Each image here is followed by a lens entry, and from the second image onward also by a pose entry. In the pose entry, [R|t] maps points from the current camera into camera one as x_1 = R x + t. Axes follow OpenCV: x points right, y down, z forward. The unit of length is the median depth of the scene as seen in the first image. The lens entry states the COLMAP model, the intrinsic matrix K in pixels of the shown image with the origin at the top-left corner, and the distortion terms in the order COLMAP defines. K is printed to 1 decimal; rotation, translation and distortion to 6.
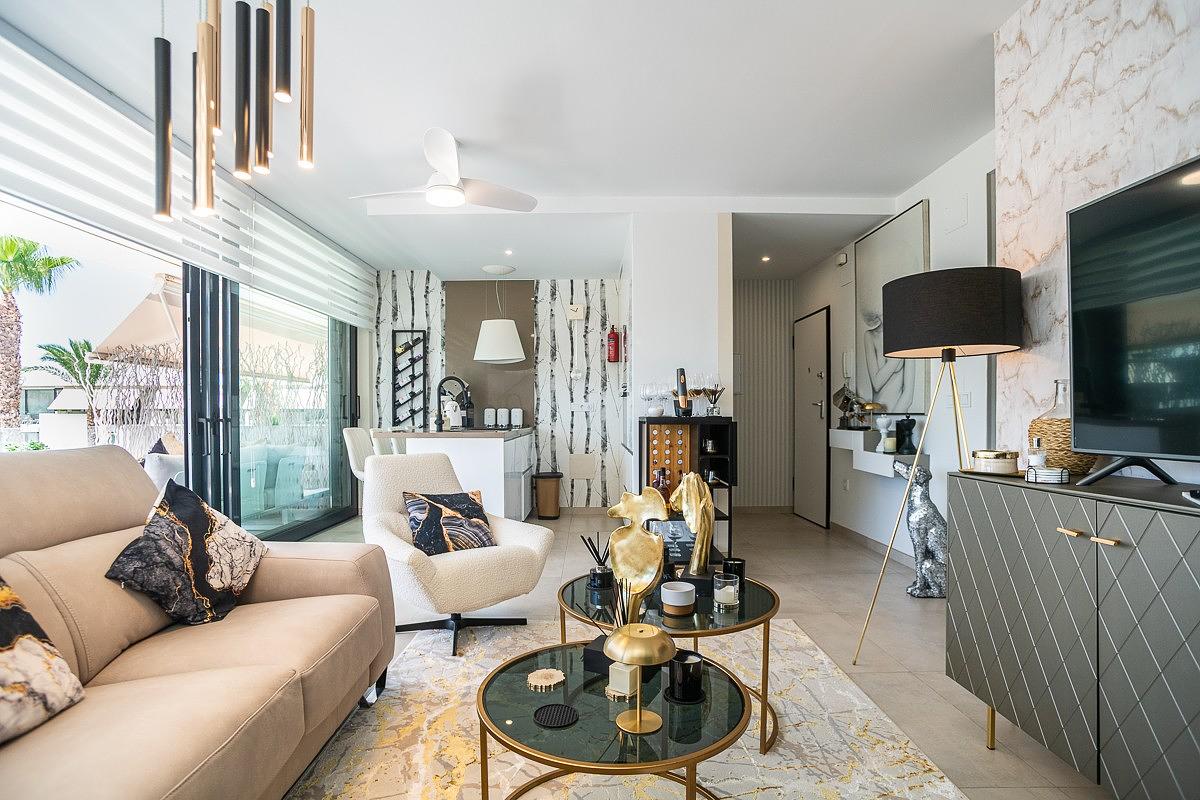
lens RADIAL K [[585.7, 0, 622.1], [0, 585.7, 414.5], [0, 0, 1]] dist [-0.025876, 0.000201]
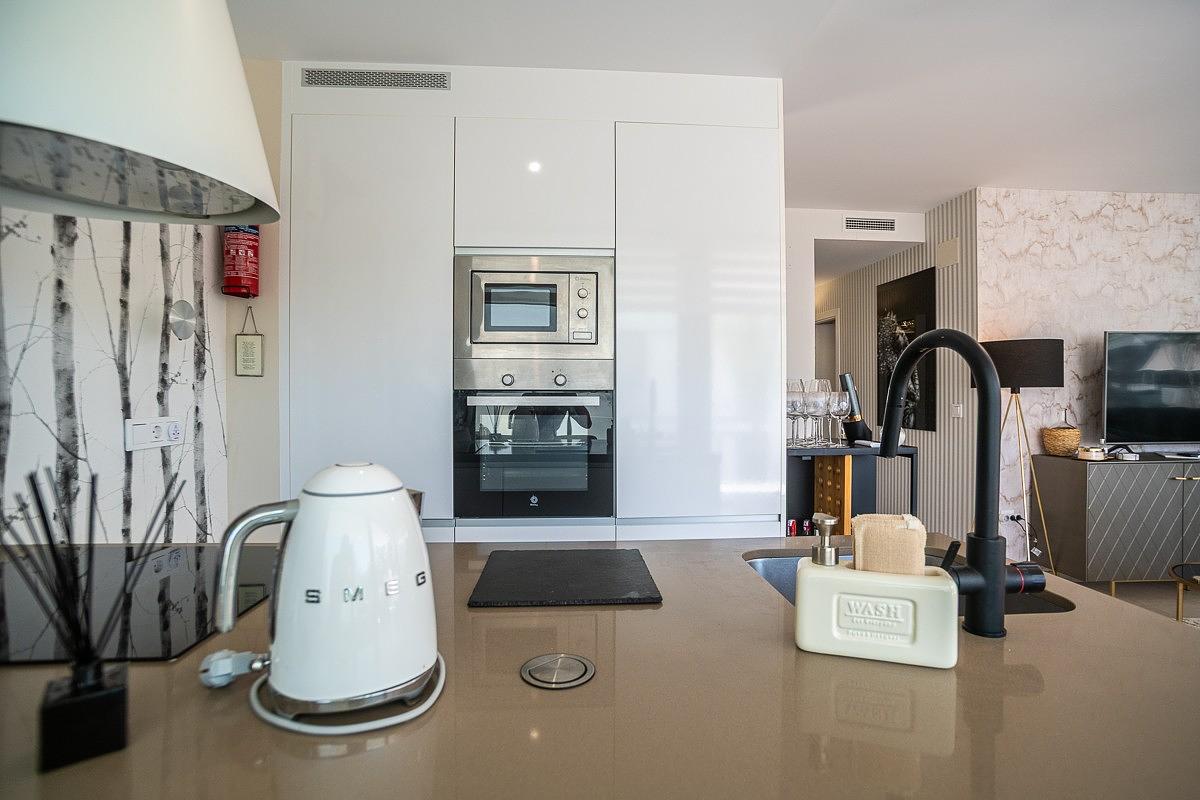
lens RADIAL K [[588.2, 0, 614.6], [0, 588.2, 394.3], [0, 0, 1]] dist [-0.016888, 0.000992]
pose [[-0.040589, 0.004010, 0.999168, -0.361518], [0.002523, 0.999989, -0.003911, -0.030020], [-0.999173, 0.002362, -0.040599, 0.794009]]
